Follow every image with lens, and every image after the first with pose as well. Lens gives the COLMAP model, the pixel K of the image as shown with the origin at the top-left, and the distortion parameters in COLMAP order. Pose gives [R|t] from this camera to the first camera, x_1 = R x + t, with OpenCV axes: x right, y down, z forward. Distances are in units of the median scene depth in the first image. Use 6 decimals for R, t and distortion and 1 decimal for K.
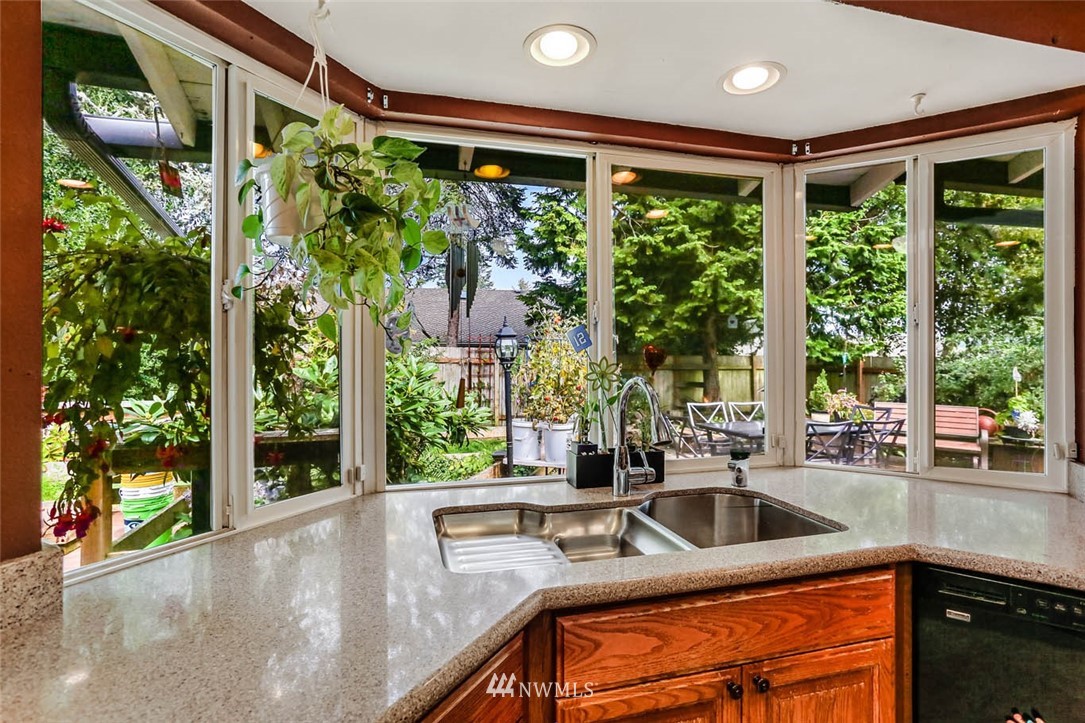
lens RADIAL K [[524.5, 0, 536.3], [0, 524.5, 354.2], [0, 0, 1]] dist [0.001018, 0.000317]
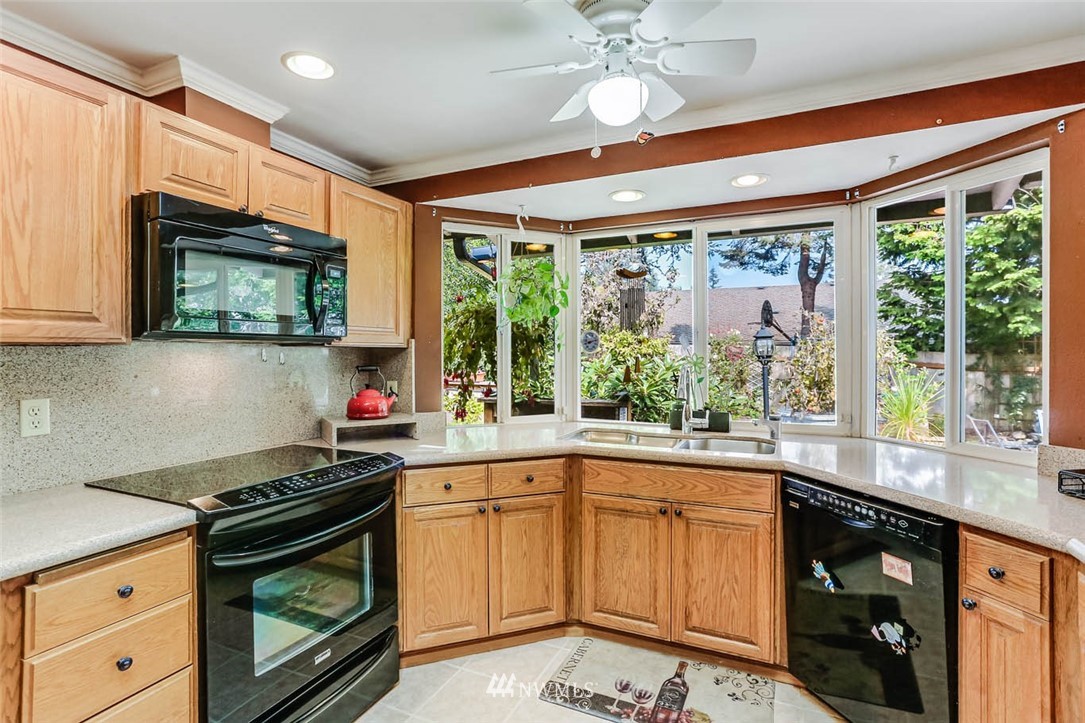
lens RADIAL K [[528.4, 0, 539.8], [0, 528.4, 347.7], [0, 0, 1]] dist [-0.051708, 0.030683]
pose [[0.763019, -0.011259, -0.646278, 0.725111], [0.003250, 0.999902, -0.013583, 0.009096], [0.646368, 0.008264, 0.762981, -0.489646]]
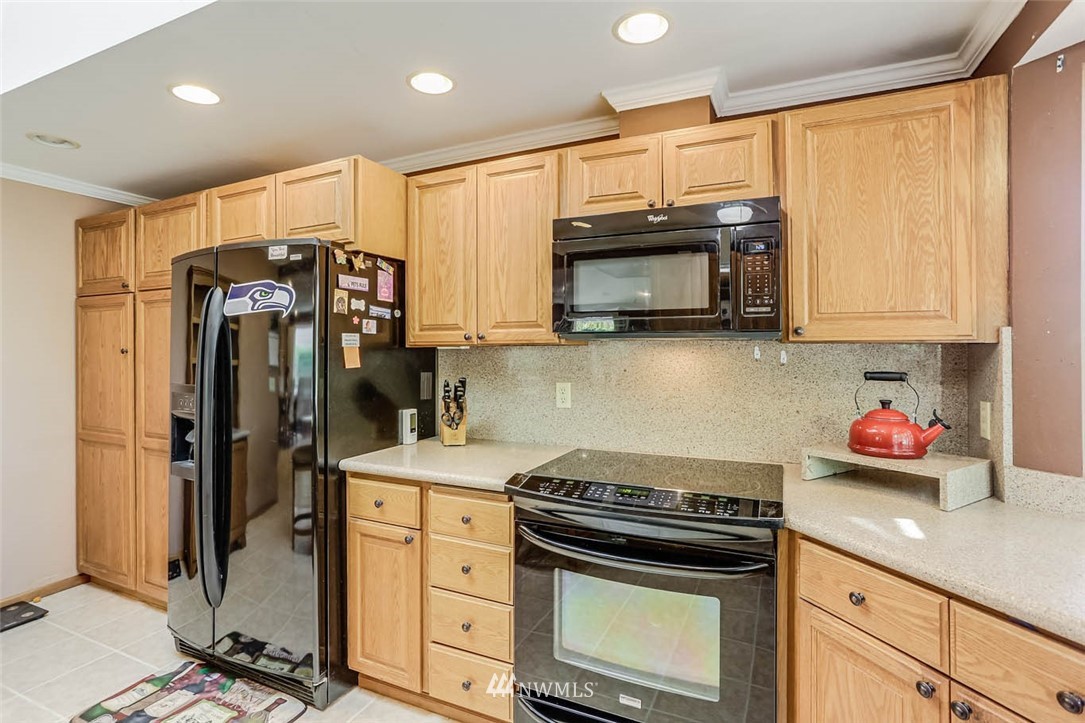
lens RADIAL K [[528.4, 0, 539.8], [0, 528.4, 347.7], [0, 0, 1]] dist [-0.051708, 0.030683]
pose [[-0.650104, -0.005924, -0.759822, 0.535334], [-0.003918, 0.999982, -0.004444, 0.003007], [0.759835, 0.000088, -0.650116, 0.350191]]
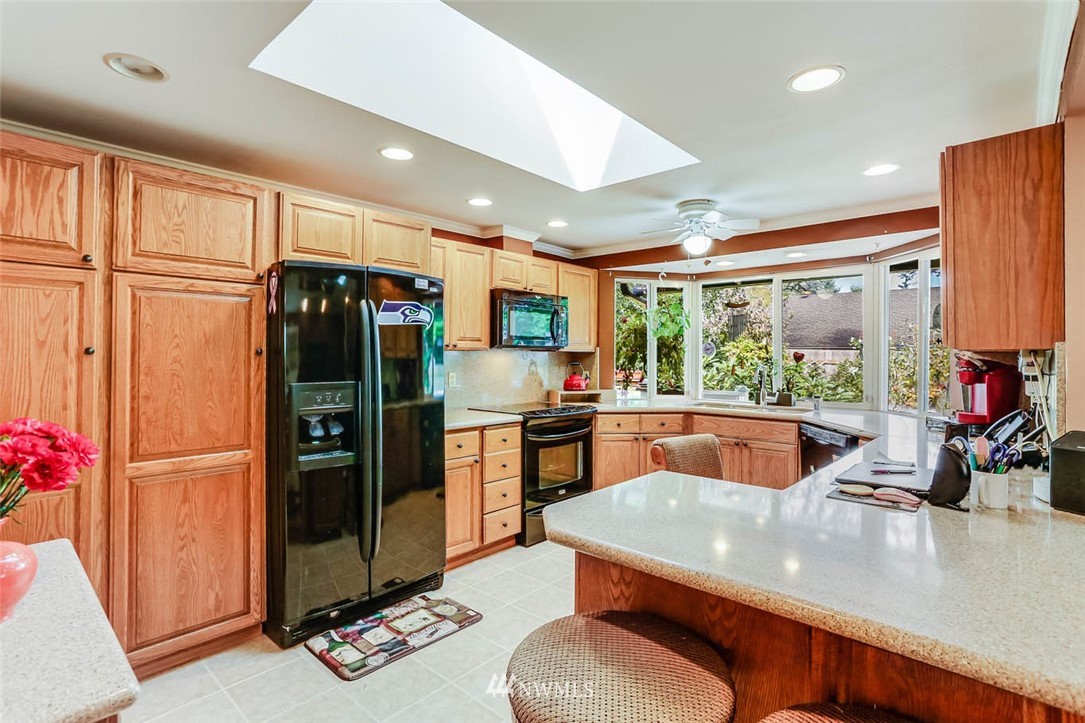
lens RADIAL K [[526.8, 0, 534.7], [0, 526.8, 353.4], [0, 0, 1]] dist [-0.073838, 0.031616]
pose [[0.529126, -0.004140, -0.848533, 1.485860], [-0.006371, 0.999941, -0.008851, 0.018767], [0.848519, 0.010089, 0.529068, -1.185860]]
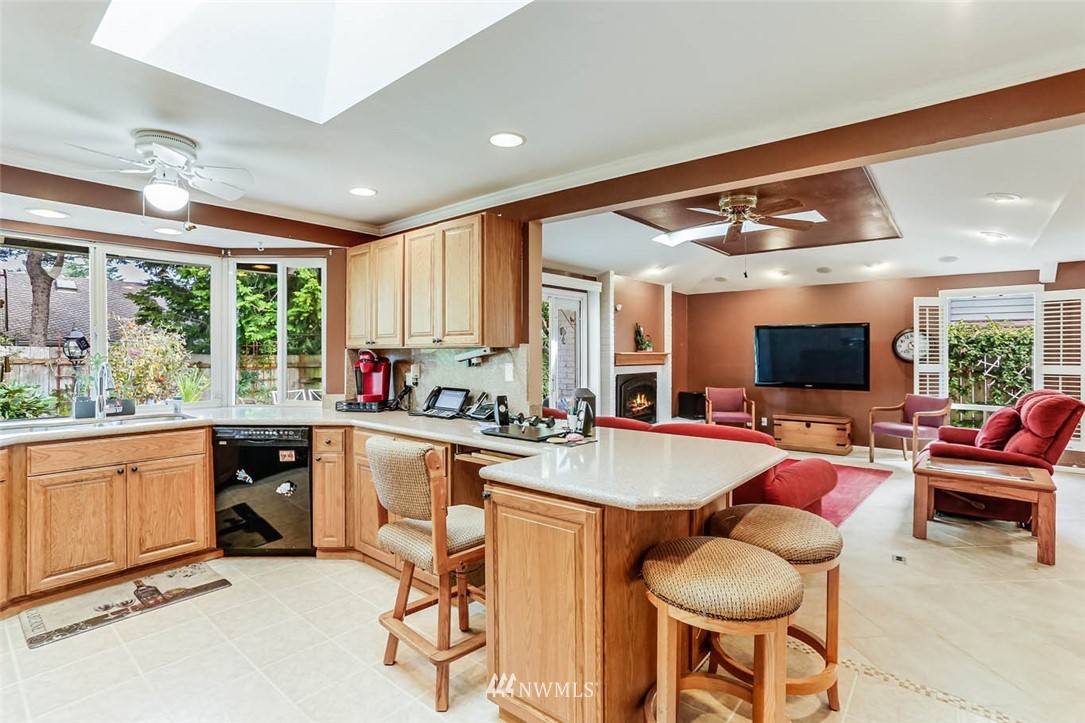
lens RADIAL K [[520.1, 0, 542.5], [0, 520.1, 361.5], [0, 0, 1]] dist [-0.072161, 0.028189]
pose [[0.815997, -0.014318, 0.577879, 0.362212], [0.005518, 0.999841, 0.016981, 0.013939], [-0.578030, -0.010668, 0.815946, -1.304618]]
